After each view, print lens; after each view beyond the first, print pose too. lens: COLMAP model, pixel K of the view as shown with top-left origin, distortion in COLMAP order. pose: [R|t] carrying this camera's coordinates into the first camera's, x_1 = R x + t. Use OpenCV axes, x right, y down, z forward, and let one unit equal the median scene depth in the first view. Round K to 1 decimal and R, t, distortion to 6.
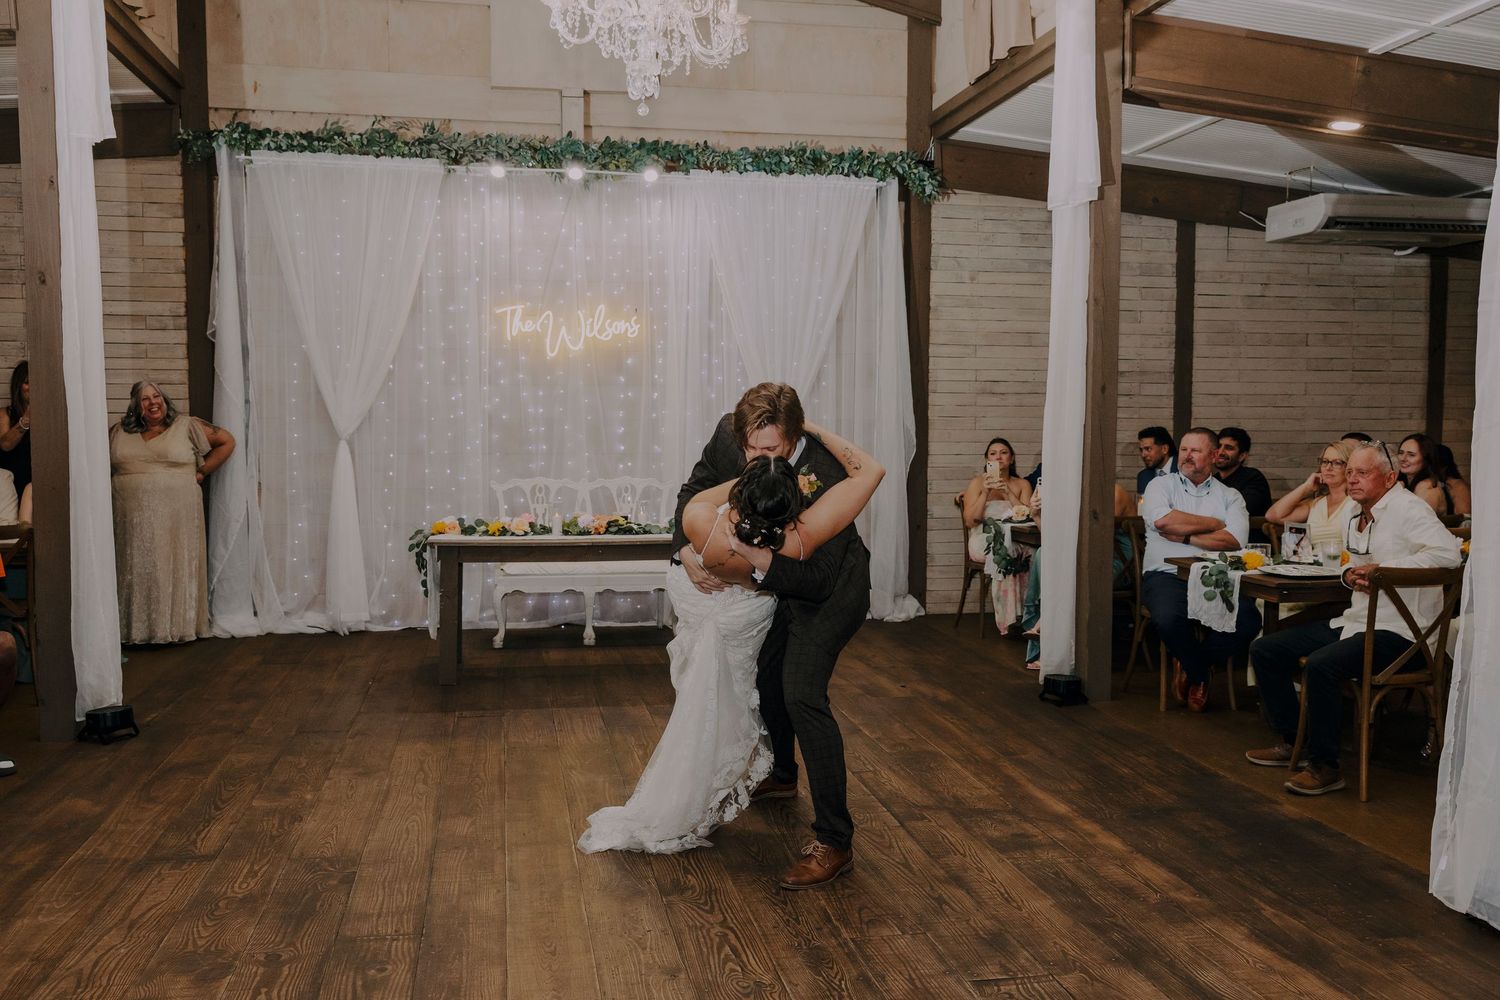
lens RADIAL K [[1325.2, 0, 750.0], [0, 1325.2, 500.0], [0, 0, 1]] dist [-0.004505, 0.016370]
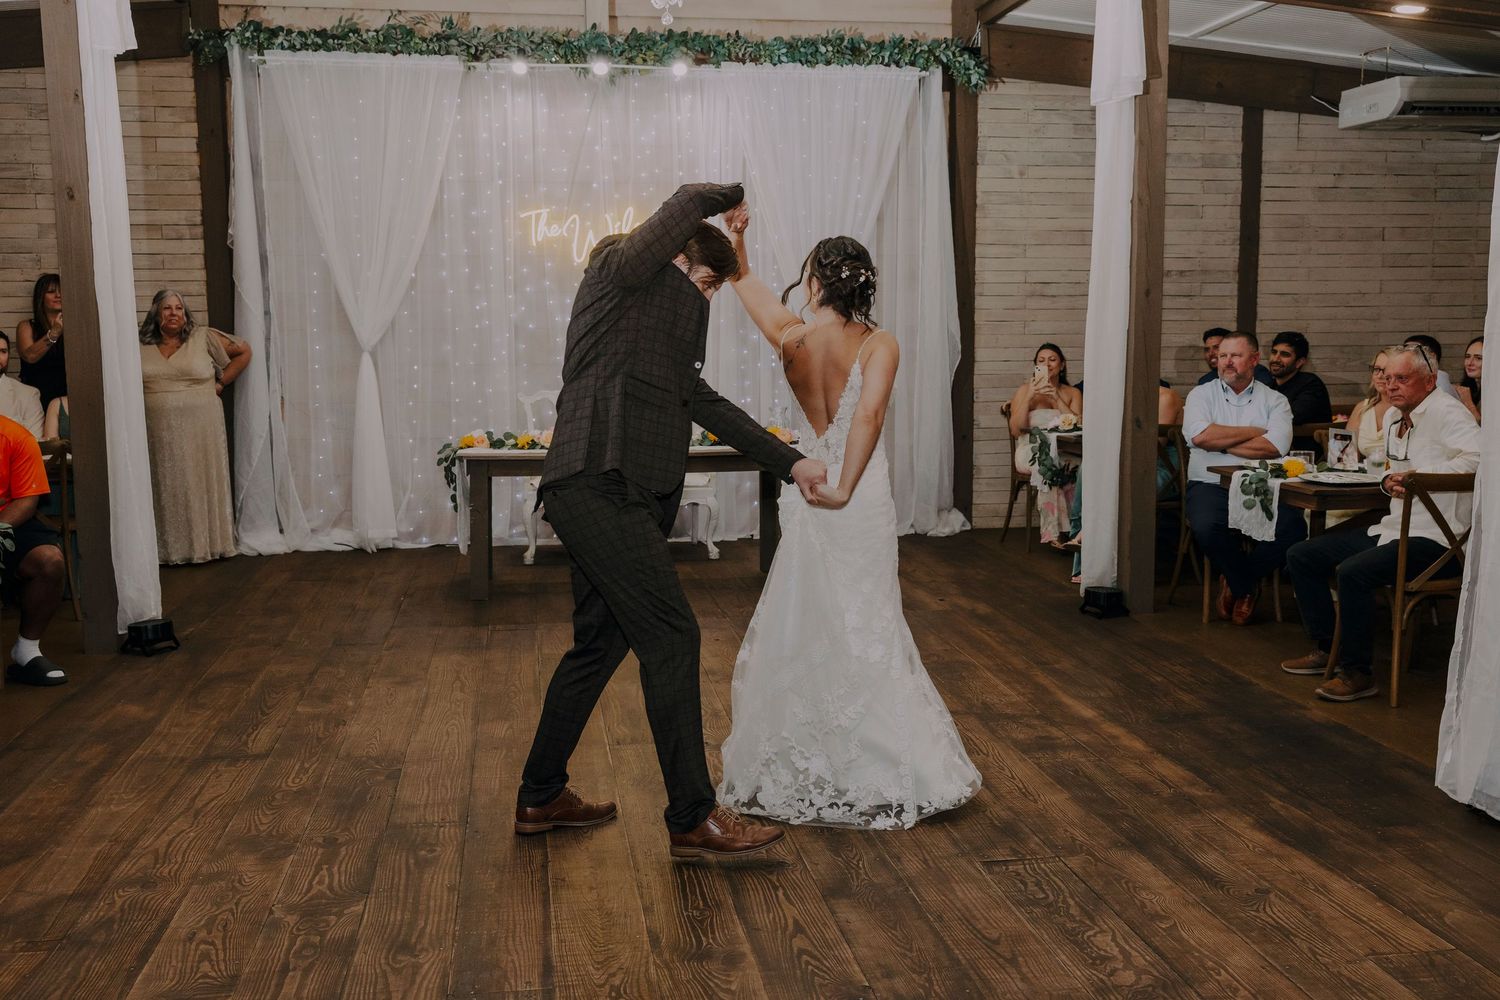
lens RADIAL K [[1465.7, 0, 750.0], [0, 1465.7, 500.0], [0, 0, 1]] dist [-0.001047, 0.010012]
pose [[0.999413, -0.005934, -0.033748, 0.010515], [0.007964, 0.998145, 0.060353, 0.000455], [0.033327, -0.060586, 0.997606, -0.076356]]
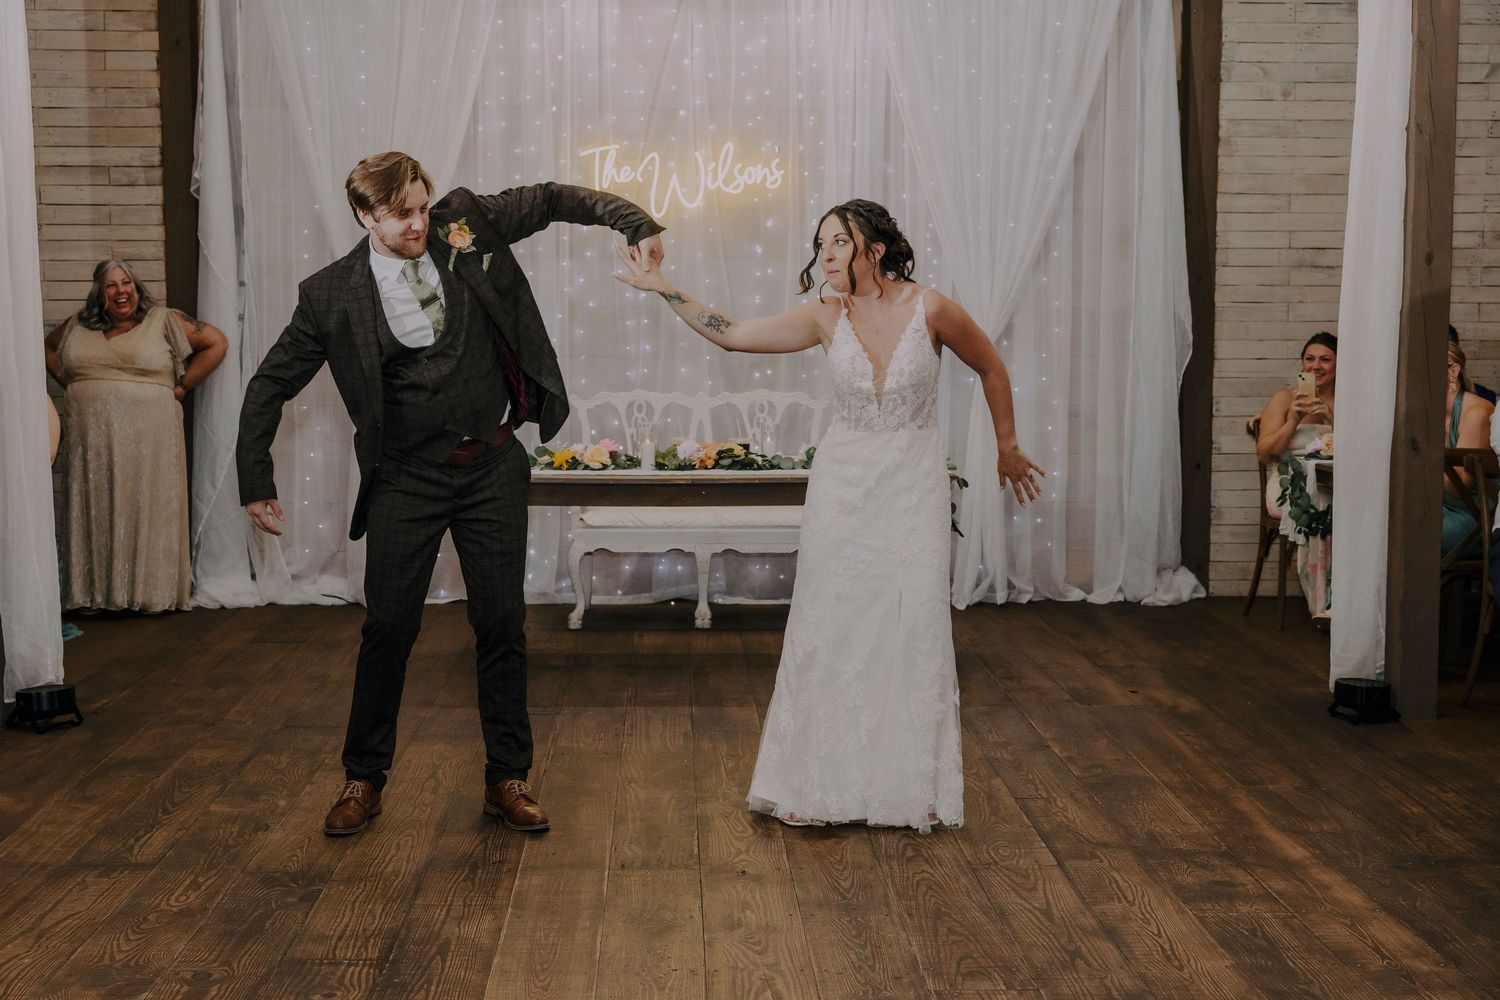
lens RADIAL K [[2052.2, 0, 750.0], [0, 2052.2, 500.0], [0, 0, 1]] dist [0.005999, 0.010107]
pose [[0.988831, 0.010900, -0.148641, 0.071828], [-0.006404, 0.999508, 0.030693, 0.008513], [0.148903, -0.029398, 0.988415, -0.081382]]
